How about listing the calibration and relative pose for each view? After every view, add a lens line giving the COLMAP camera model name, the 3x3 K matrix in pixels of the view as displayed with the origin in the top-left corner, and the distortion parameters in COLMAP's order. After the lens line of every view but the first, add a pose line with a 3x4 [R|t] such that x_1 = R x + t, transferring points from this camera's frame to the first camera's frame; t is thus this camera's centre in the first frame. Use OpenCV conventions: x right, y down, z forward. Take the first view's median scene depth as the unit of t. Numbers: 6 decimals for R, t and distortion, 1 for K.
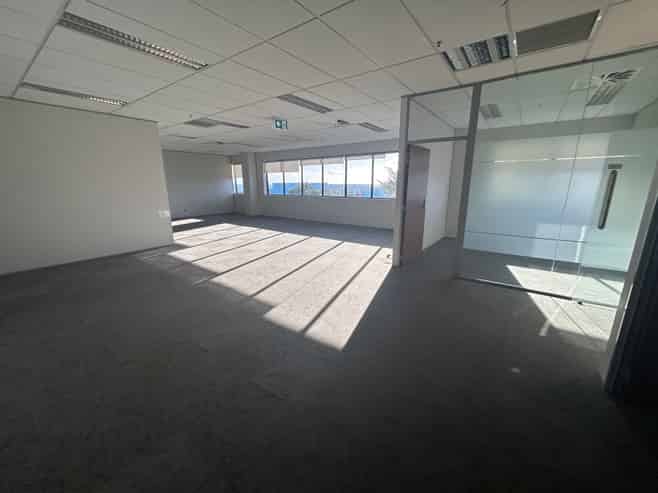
lens RADIAL K [[264.0, 0, 329.3], [0, 264.0, 246.3], [0, 0, 1]] dist [-0.022778, -0.000260]
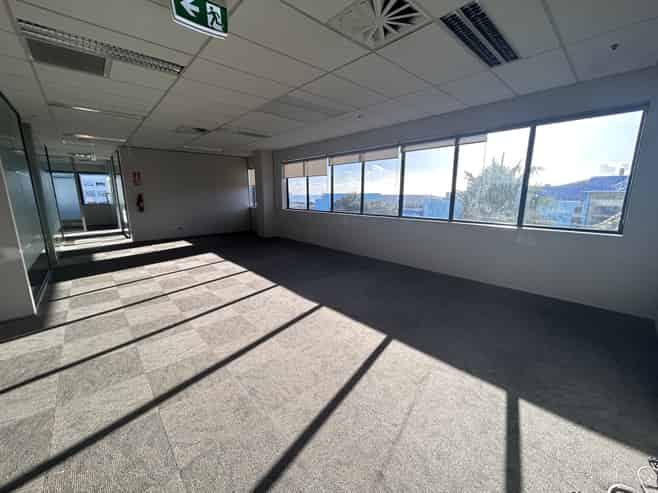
lens RADIAL K [[264.0, 0, 329.5], [0, 264.0, 247.4], [0, 0, 1]] dist [-0.022778, -0.000260]
pose [[0.979777, 0.041866, -0.195665, 0.024509], [-0.049148, 0.998262, -0.032507, -0.086864], [0.193964, 0.041467, 0.980132, 0.375363]]
